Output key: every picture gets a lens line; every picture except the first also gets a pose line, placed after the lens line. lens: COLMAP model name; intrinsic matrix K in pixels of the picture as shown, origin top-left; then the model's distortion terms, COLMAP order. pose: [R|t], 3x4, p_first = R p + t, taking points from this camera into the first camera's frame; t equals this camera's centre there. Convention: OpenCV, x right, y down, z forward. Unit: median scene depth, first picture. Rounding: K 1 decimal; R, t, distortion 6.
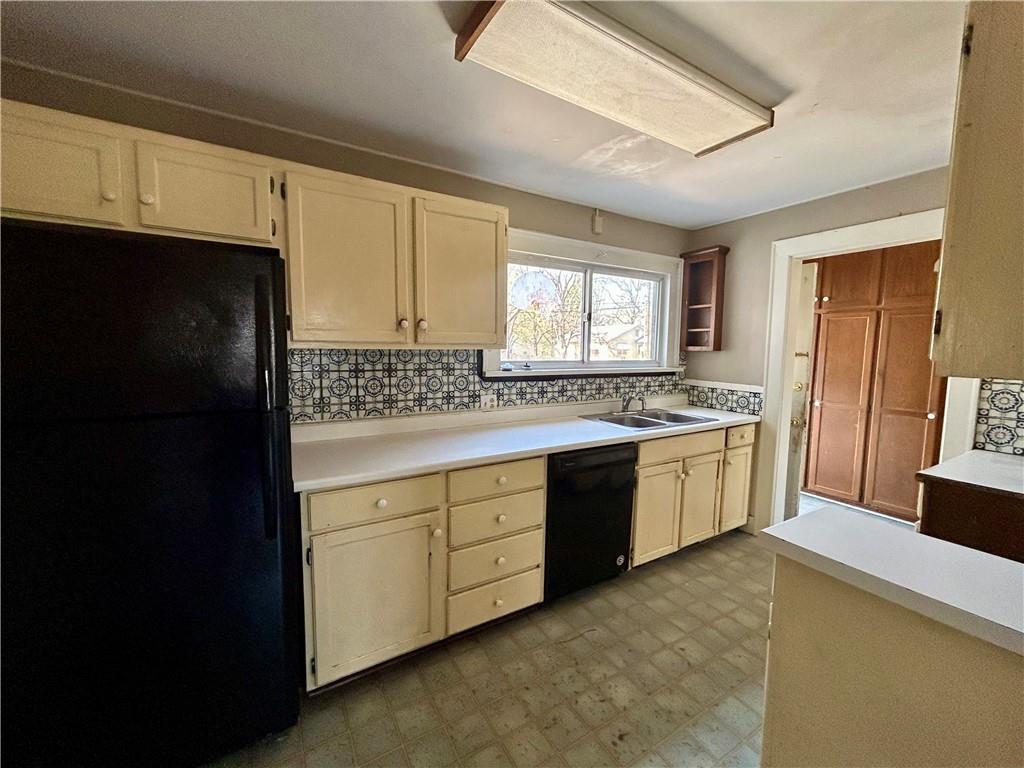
lens RADIAL K [[414.9, 0, 512.2], [0, 414.9, 384.4], [0, 0, 1]] dist [-0.002798, -0.000268]
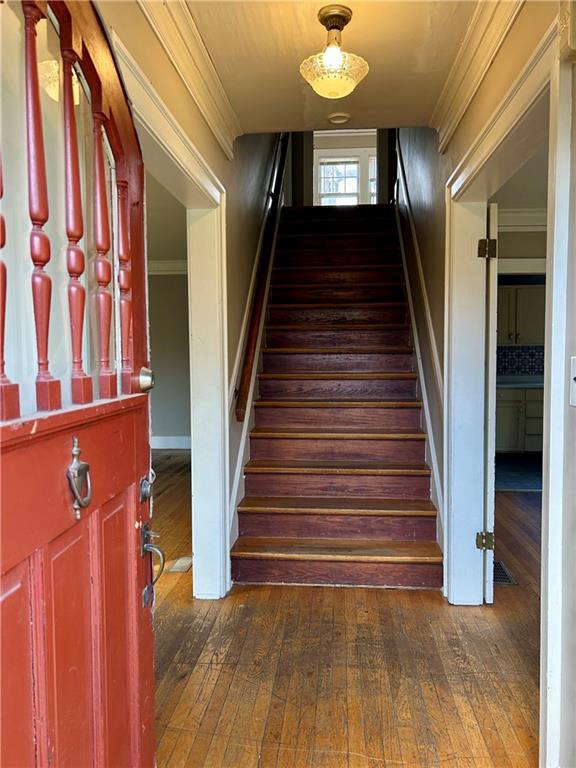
lens RADIAL K [[585.8, 0, 288.4], [0, 585.8, 383.9], [0, 0, 1]] dist [0.029615, -0.029638]
pose [[0.808462, 0.017791, -0.588279, 0.820943], [-0.036764, 0.999118, -0.020308, 0.292685], [0.587398, 0.038045, 0.808403, -2.926050]]
